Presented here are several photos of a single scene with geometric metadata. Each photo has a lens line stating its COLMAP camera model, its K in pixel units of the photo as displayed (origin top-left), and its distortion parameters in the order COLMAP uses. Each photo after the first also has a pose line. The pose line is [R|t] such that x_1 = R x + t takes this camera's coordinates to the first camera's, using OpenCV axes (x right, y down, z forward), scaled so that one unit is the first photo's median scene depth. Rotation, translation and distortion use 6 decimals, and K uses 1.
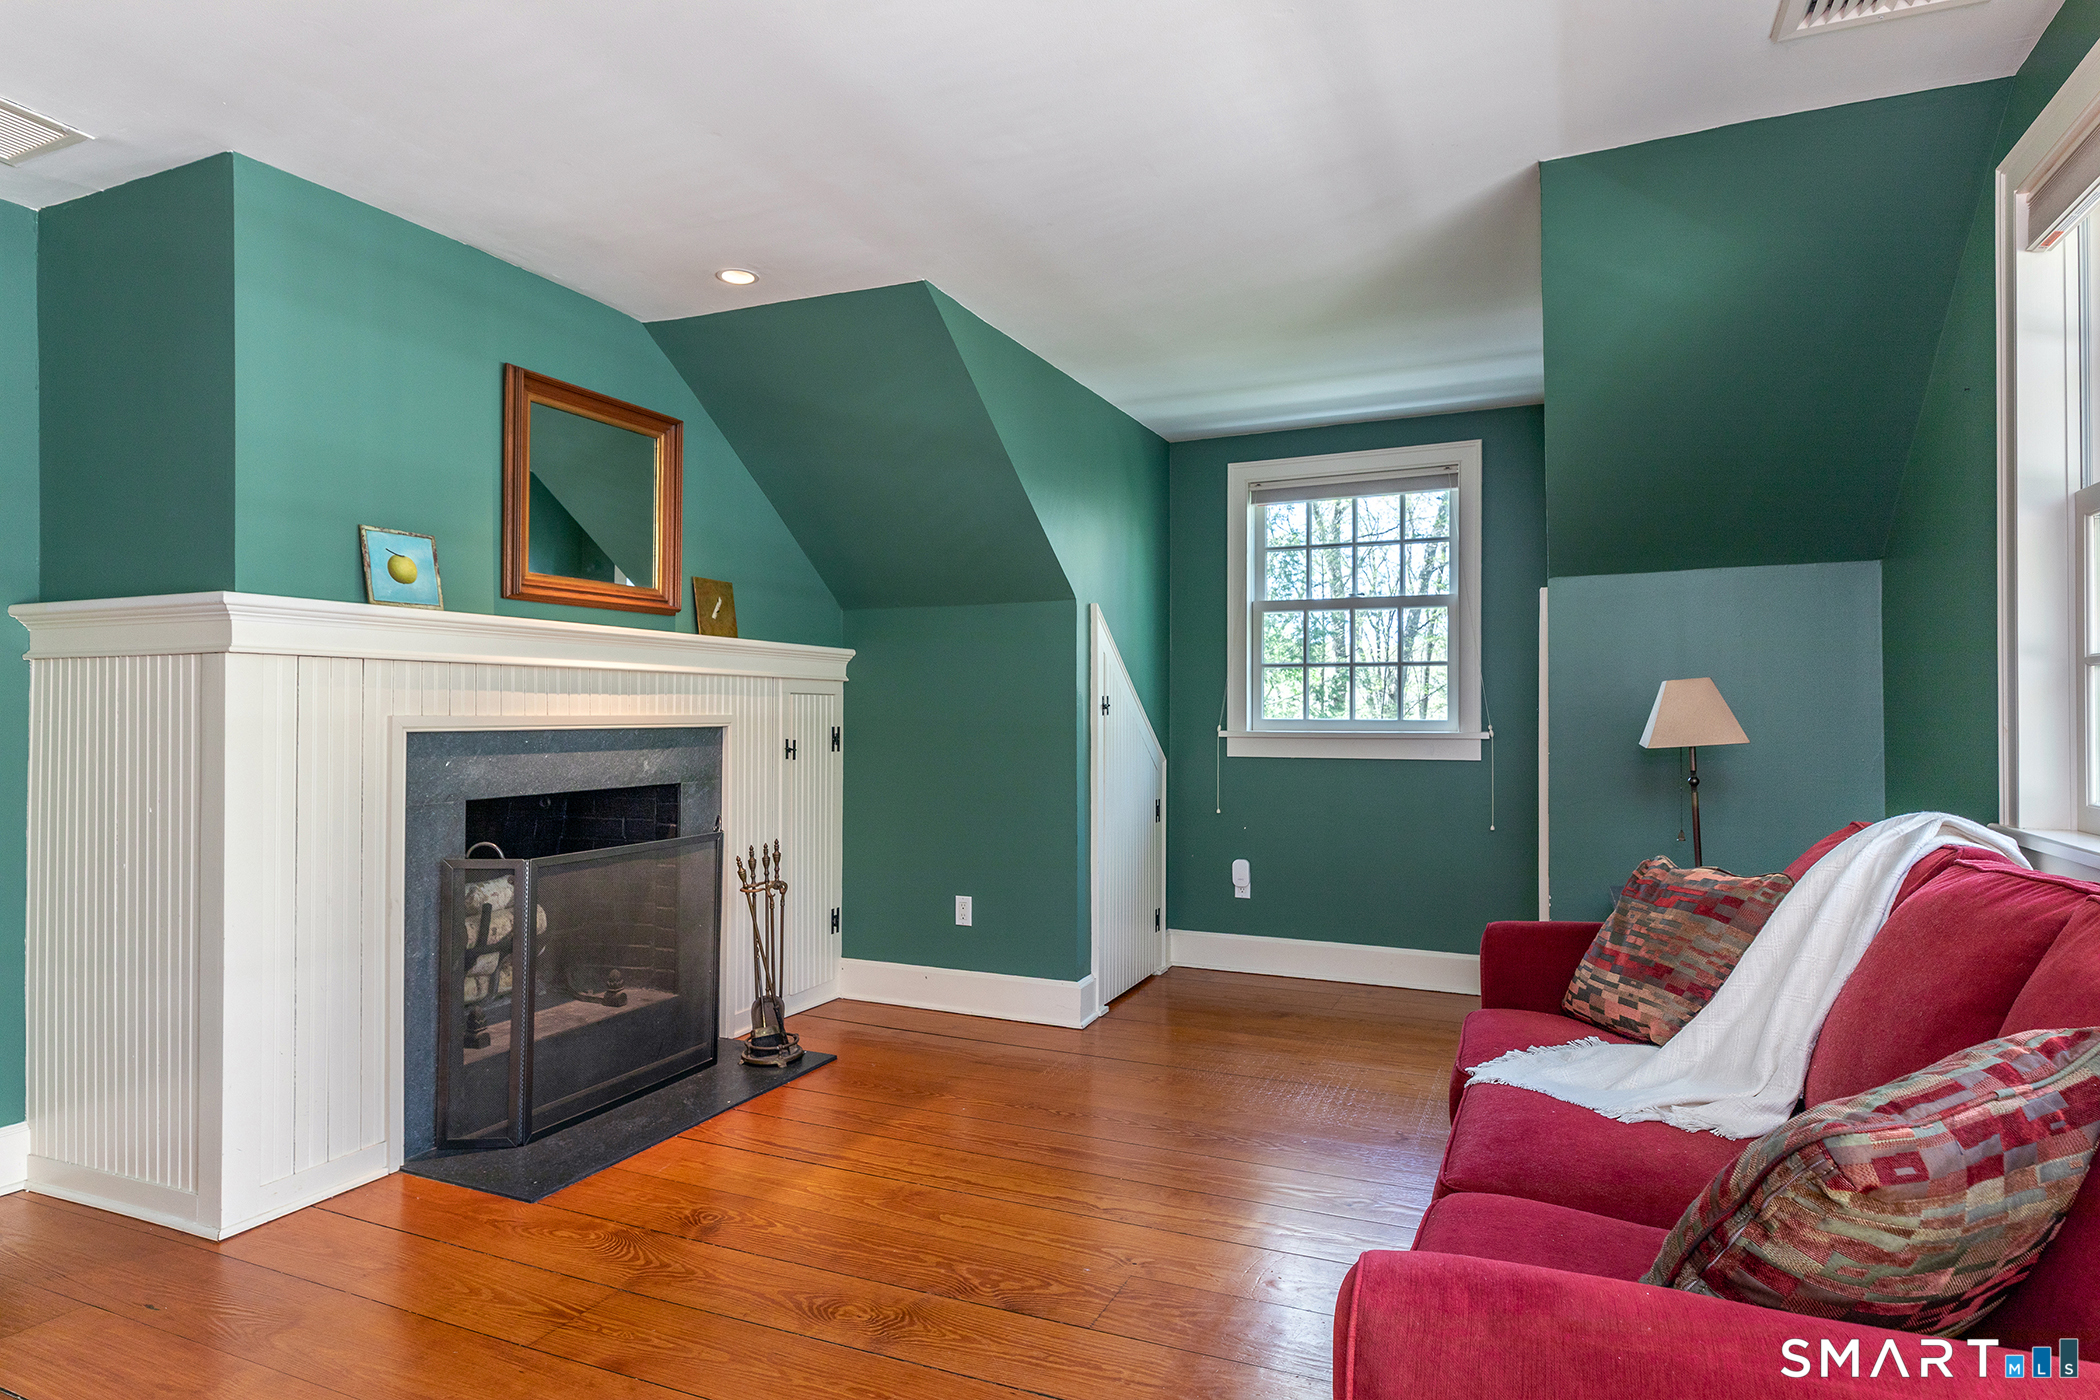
lens RADIAL K [[1161.7, 0, 1054.9], [0, 1161.7, 699.7], [0, 0, 1]] dist [0.031776, 0.000344]
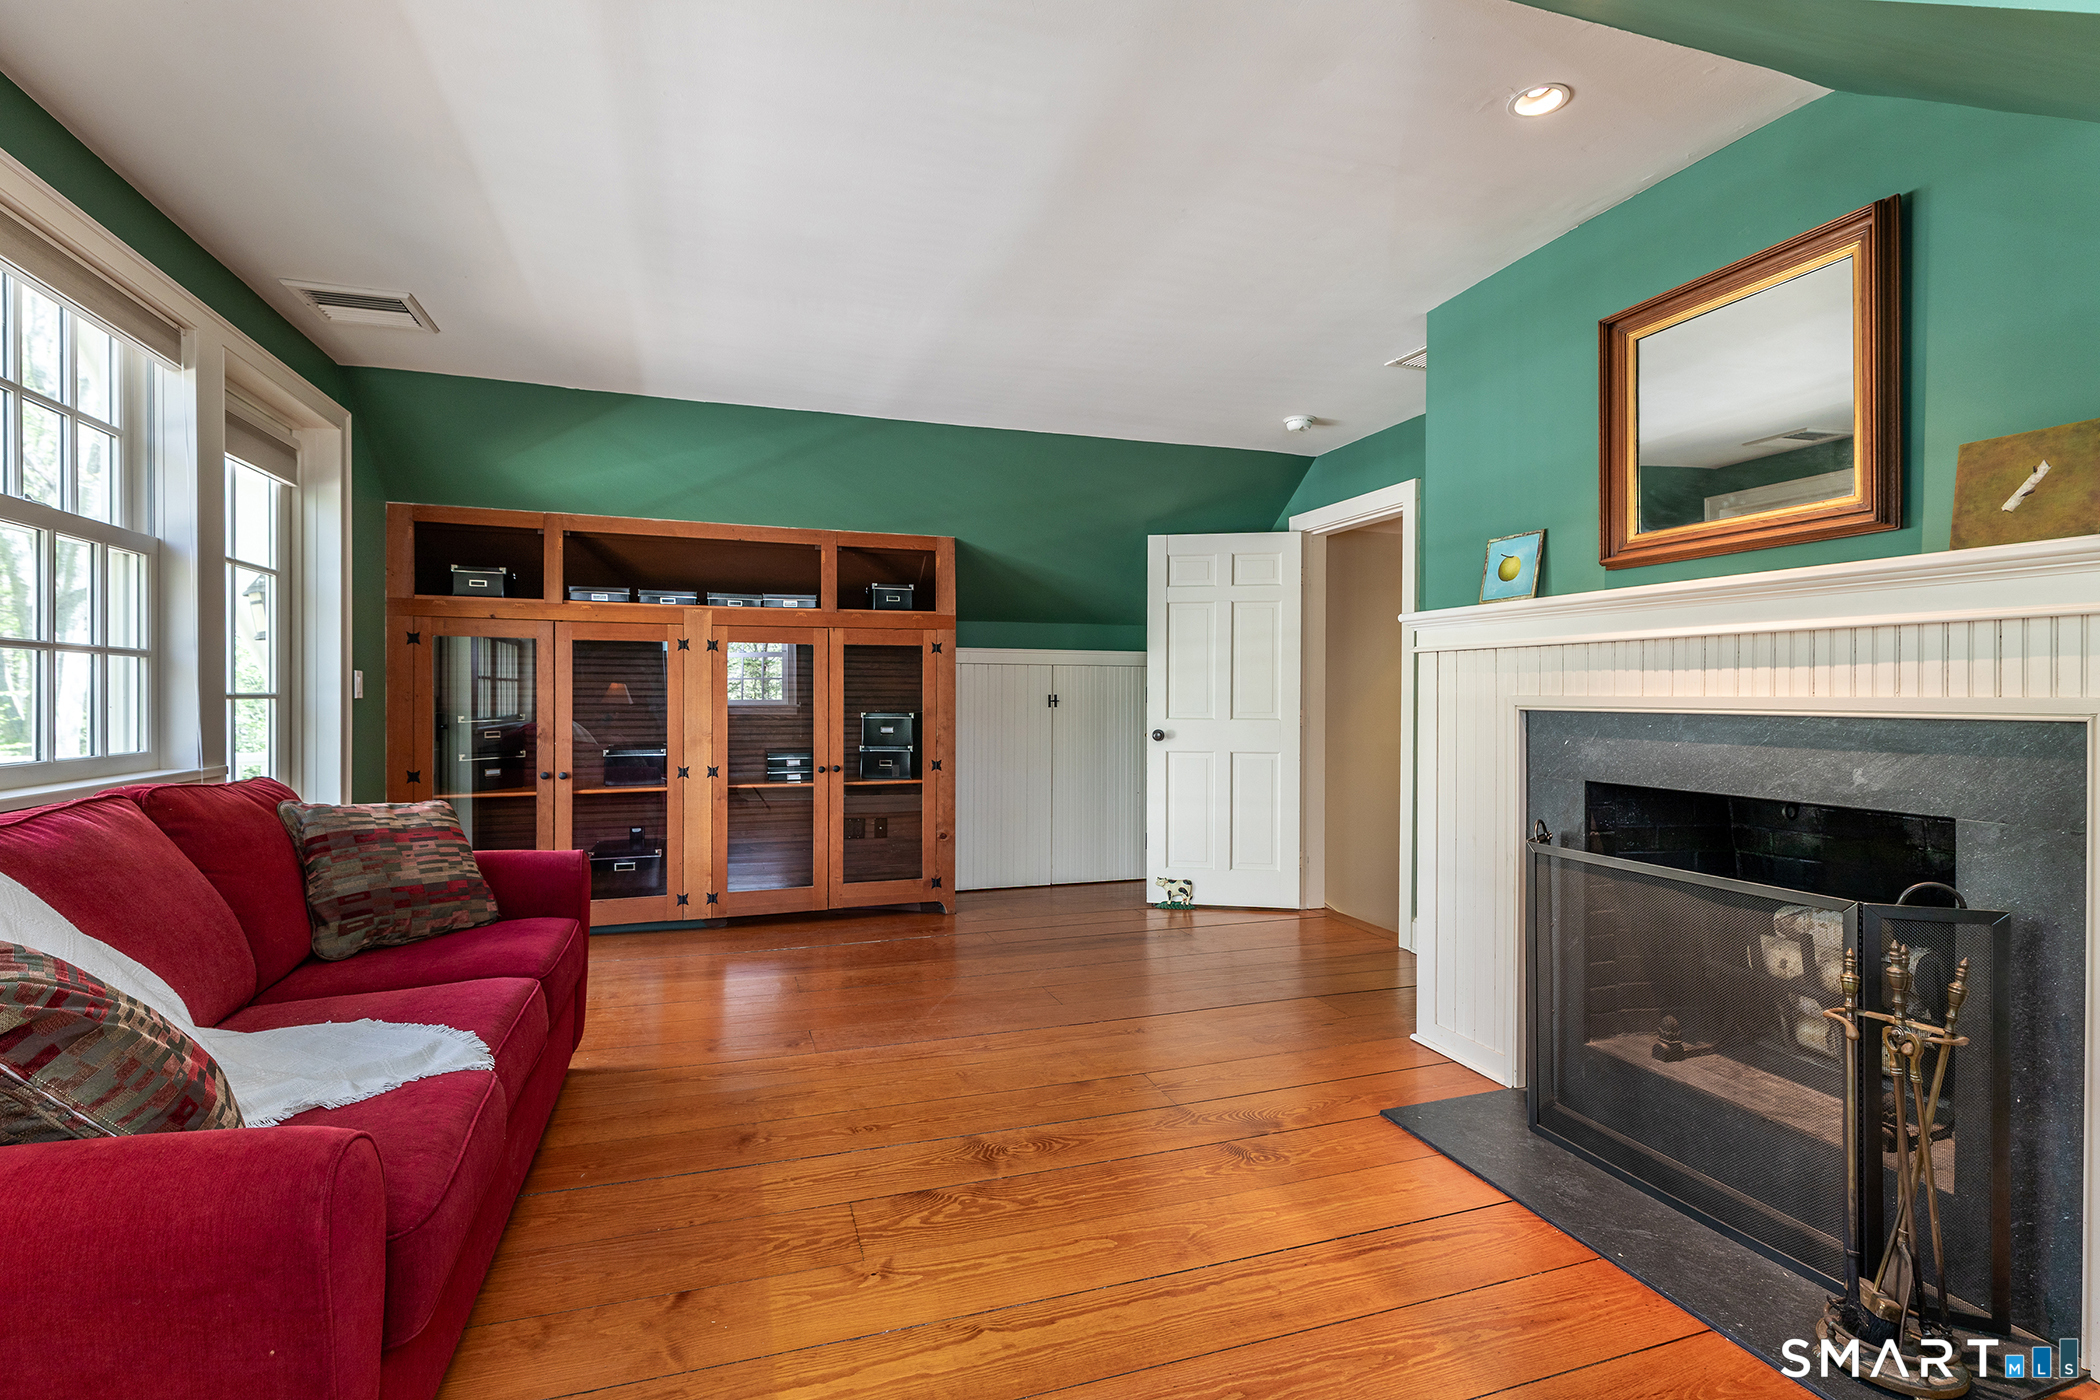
lens RADIAL K [[955.6, 0, 1082.8], [0, 955.6, 704.4], [0, 0, 1]] dist [0.002308, 0.000146]
pose [[-0.714508, 0.001270, -0.699627, 0.394876], [0.002599, 0.999996, -0.000838, 0.021513], [0.699623, -0.002417, -0.714508, 1.359500]]
